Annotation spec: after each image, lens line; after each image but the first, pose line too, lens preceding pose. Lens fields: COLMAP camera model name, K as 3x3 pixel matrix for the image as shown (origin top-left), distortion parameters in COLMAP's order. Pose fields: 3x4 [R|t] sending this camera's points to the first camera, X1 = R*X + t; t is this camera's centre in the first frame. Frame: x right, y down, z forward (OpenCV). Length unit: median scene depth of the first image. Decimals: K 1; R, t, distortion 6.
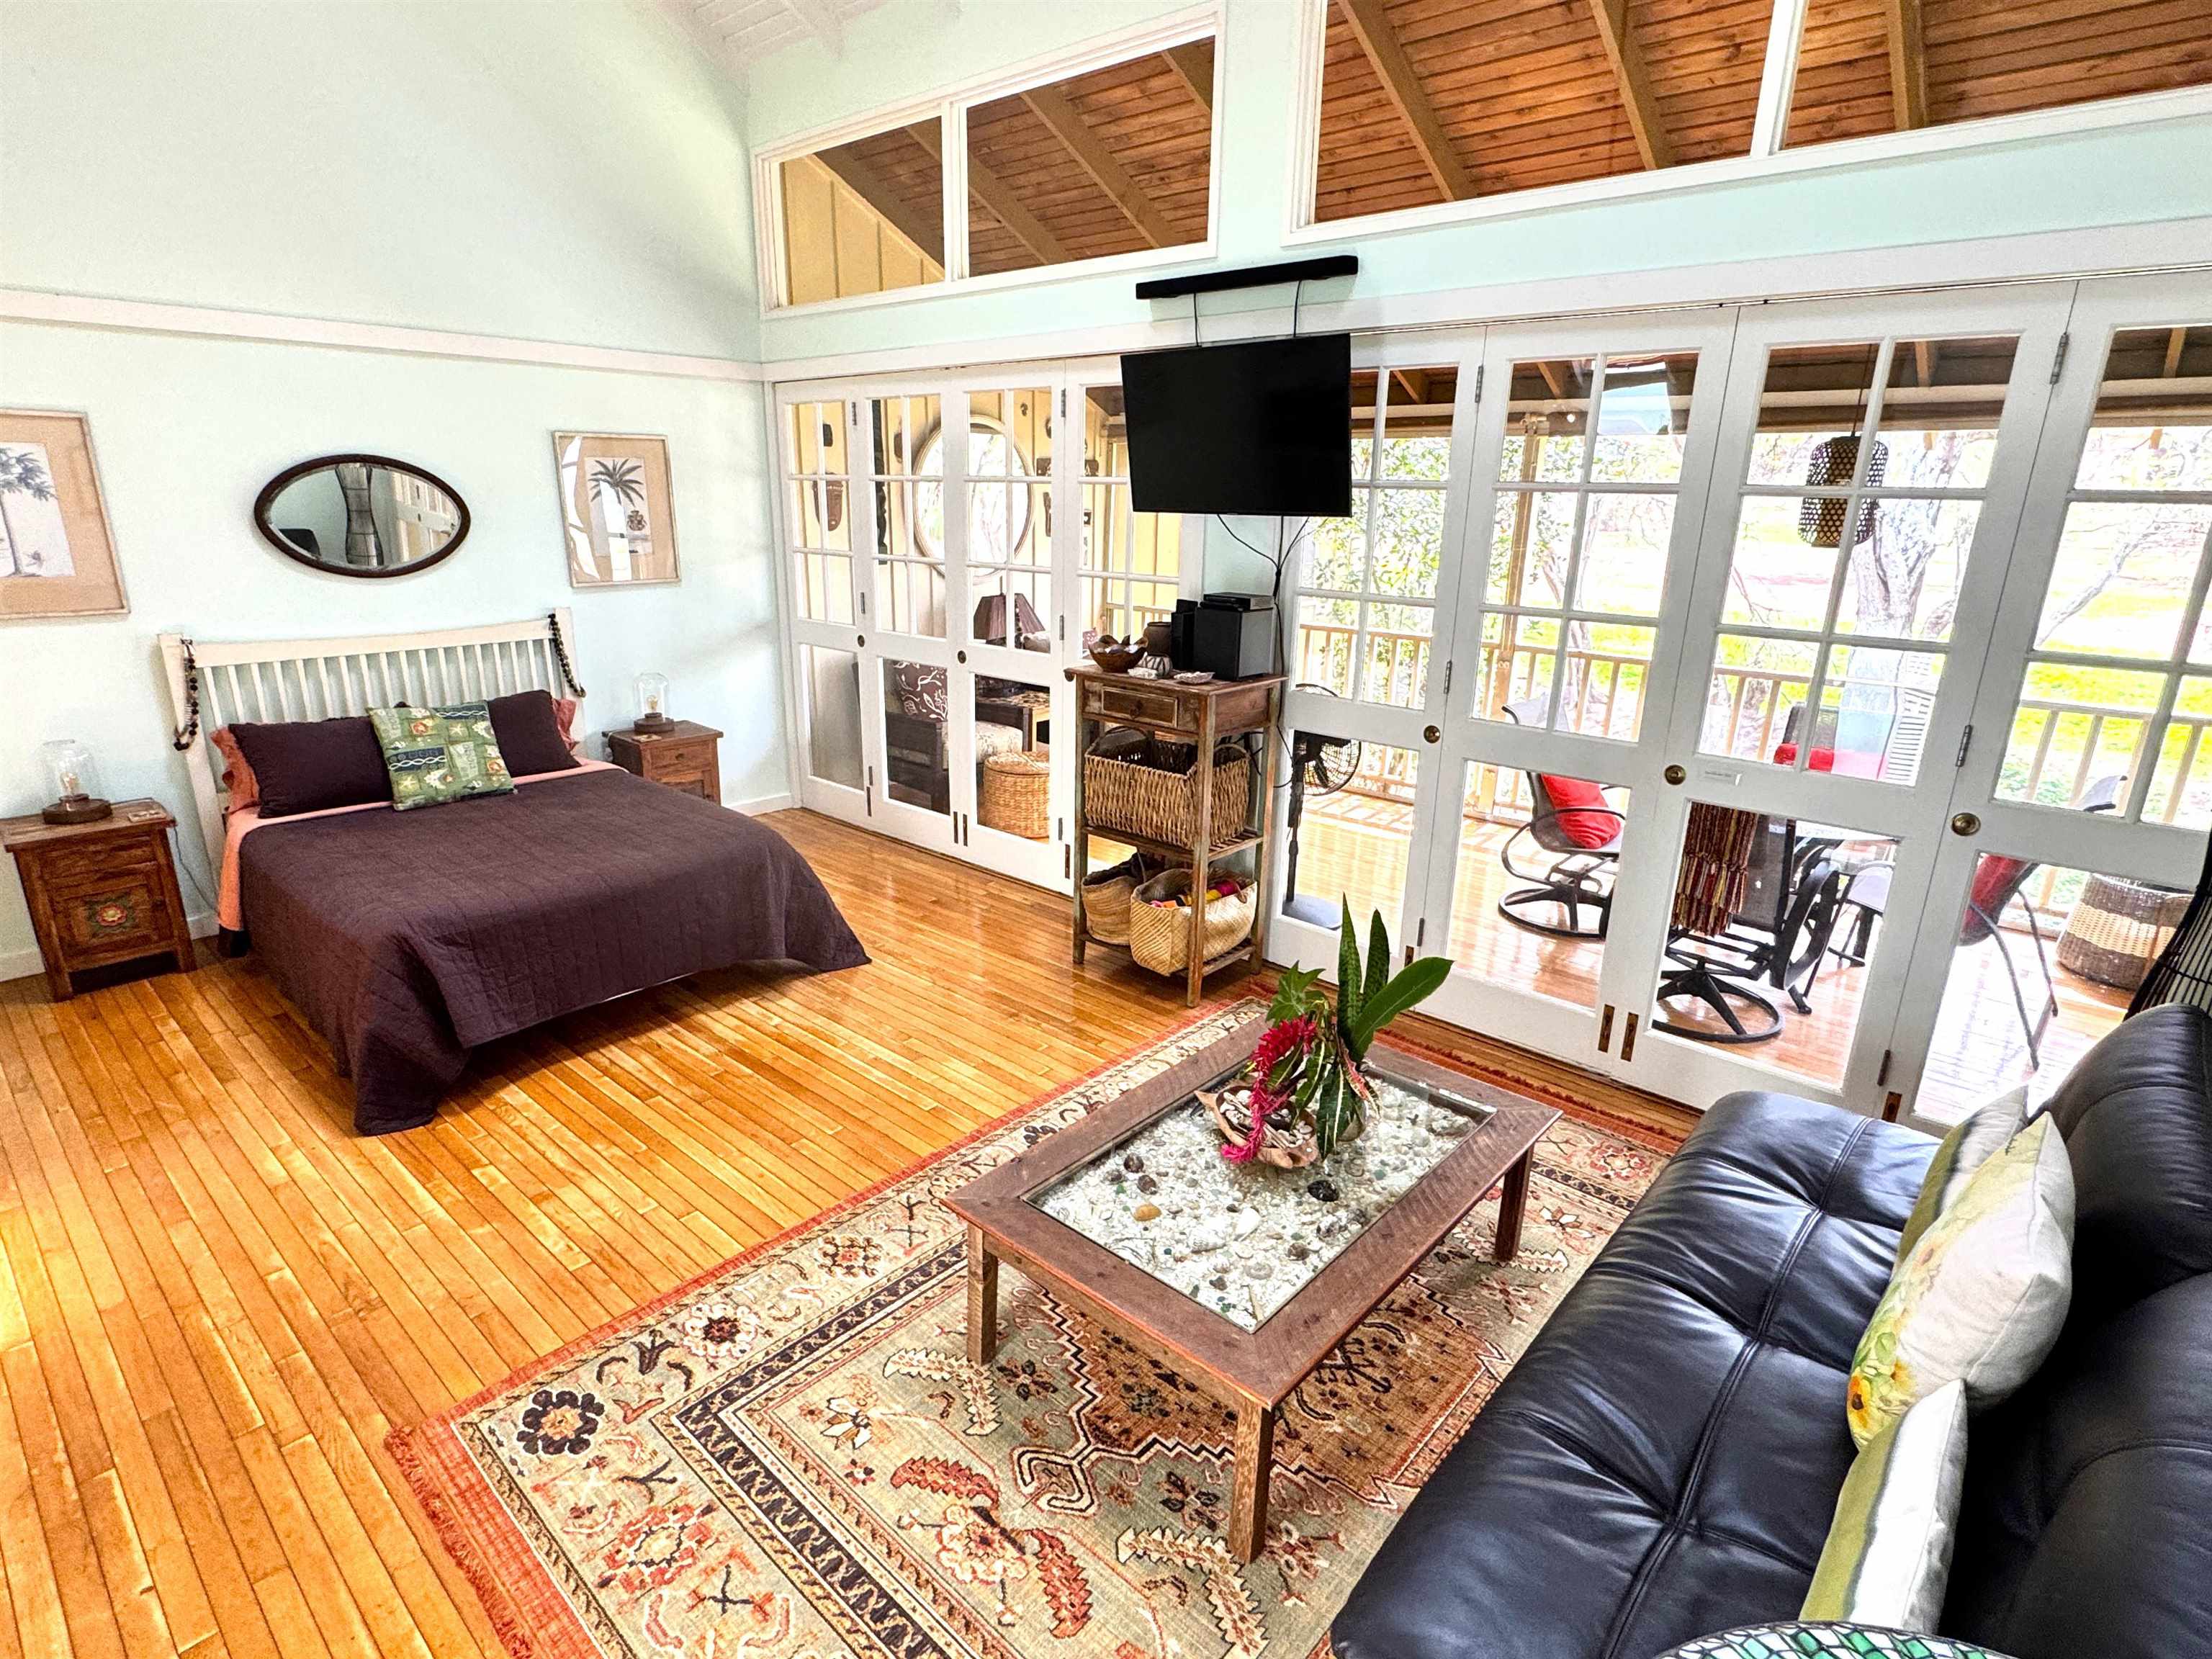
lens RADIAL K [[1131.1, 0, 1103.4], [0, 1131.1, 833.5], [0, 0, 1]] dist [-0.005209, -0.000099]
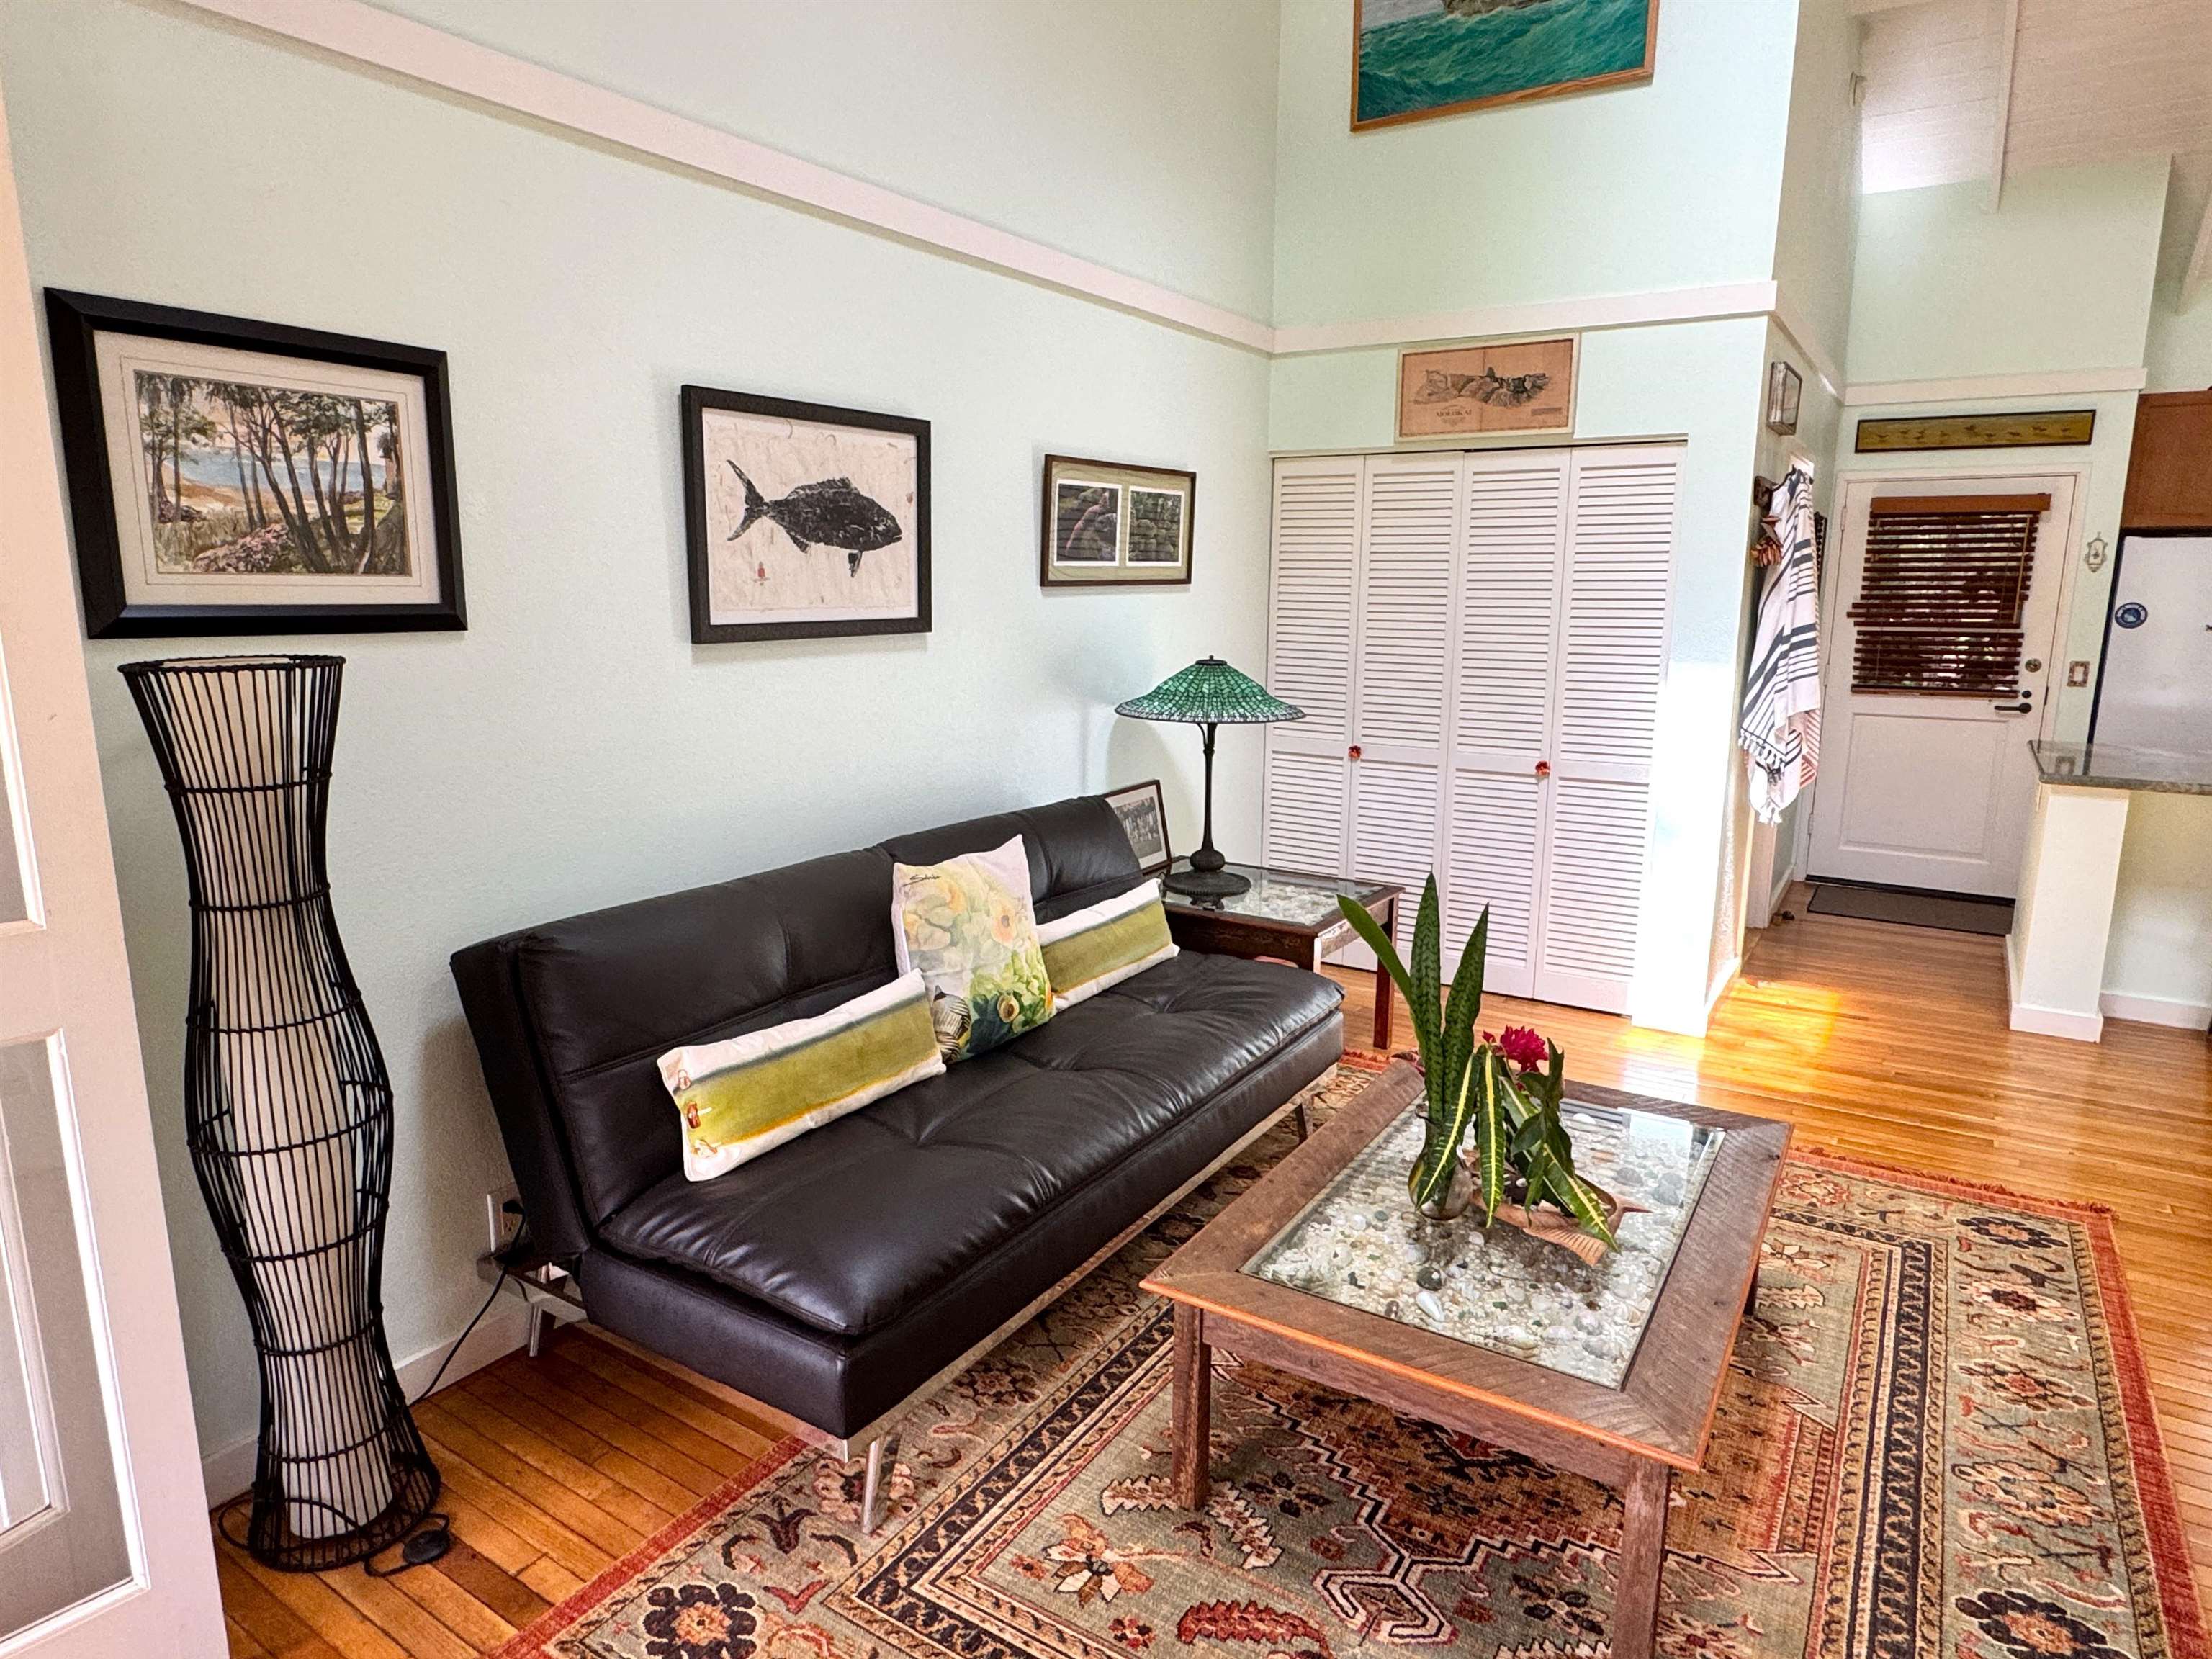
lens RADIAL K [[1307.4, 0, 1092.6], [0, 1307.4, 830.6], [0, 0, 1]] dist [-0.004254, -0.000852]
pose [[-0.987784, 0.009496, -0.155540, 0.383750], [-0.064553, 0.883537, 0.463892, -0.237382], [0.141831, 0.468265, -0.872131, 1.072425]]
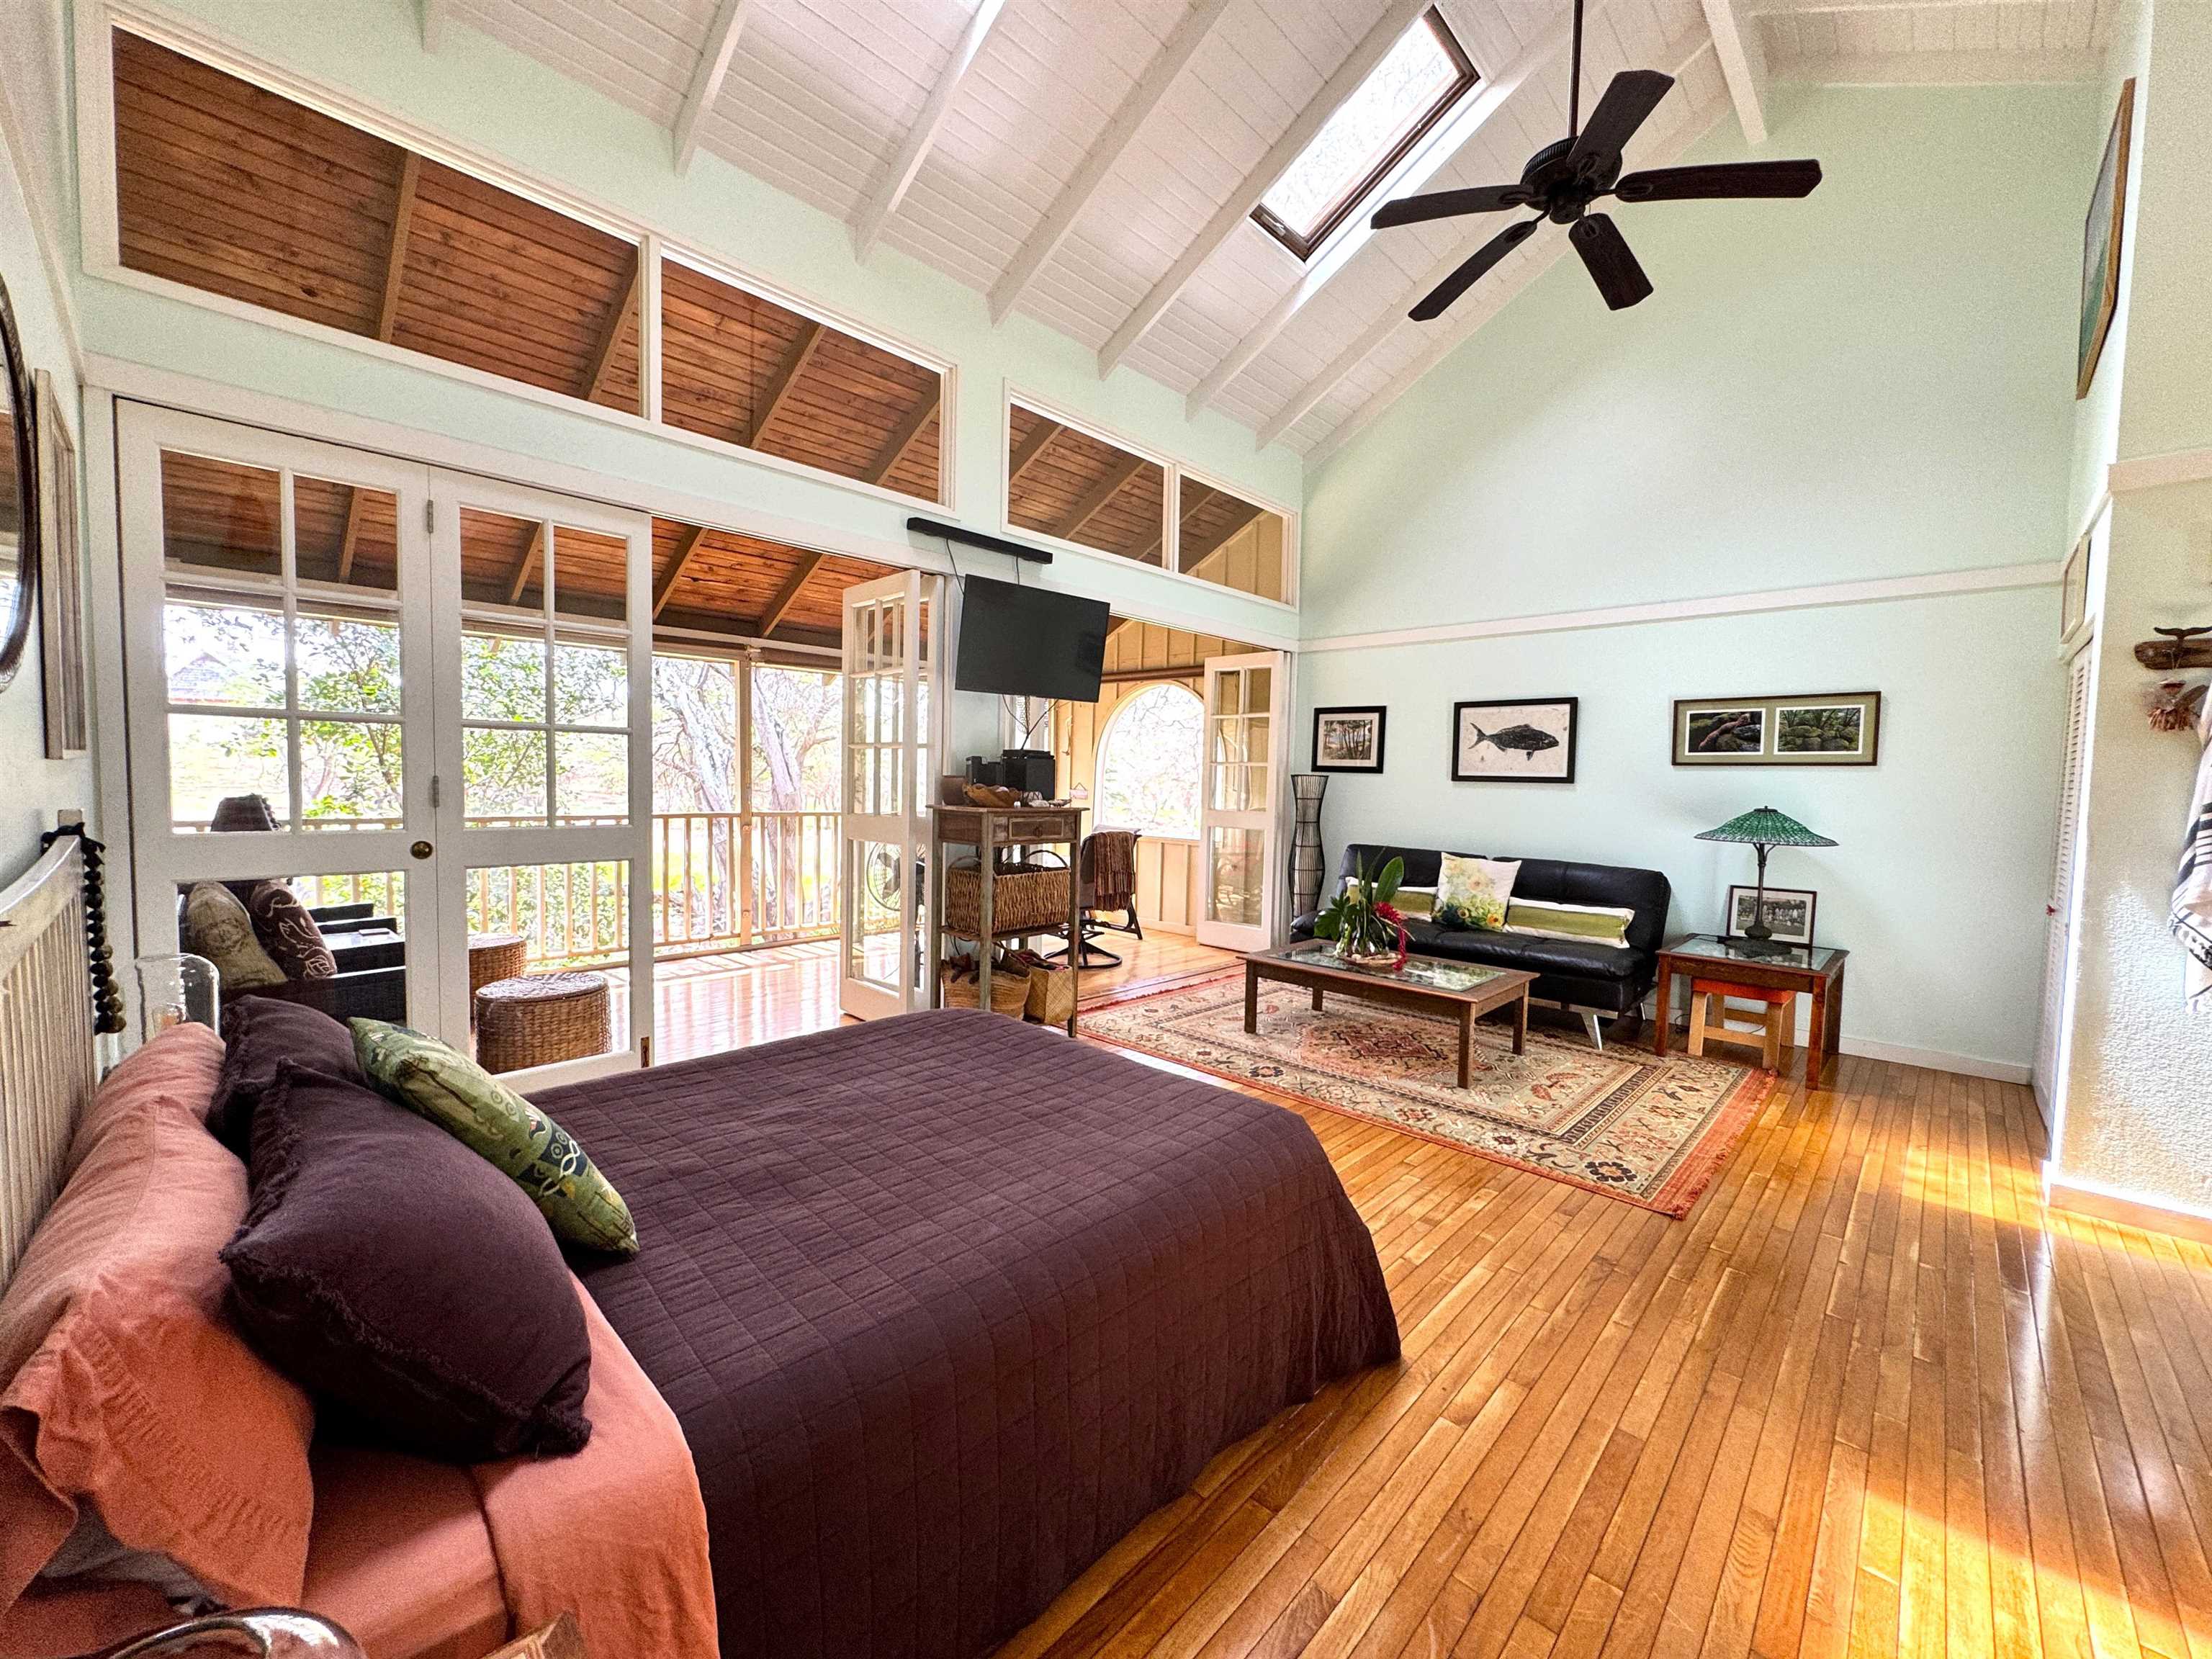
lens RADIAL K [[880.9, 0, 1105.4], [0, 880.9, 826.1], [0, 0, 1]] dist [-0.003131, 0.000049]
pose [[0.034890, -0.071231, 0.996849, -1.053770], [0.270417, 0.960922, 0.059199, -0.160178], [-0.962111, 0.267500, 0.052789, 0.889922]]
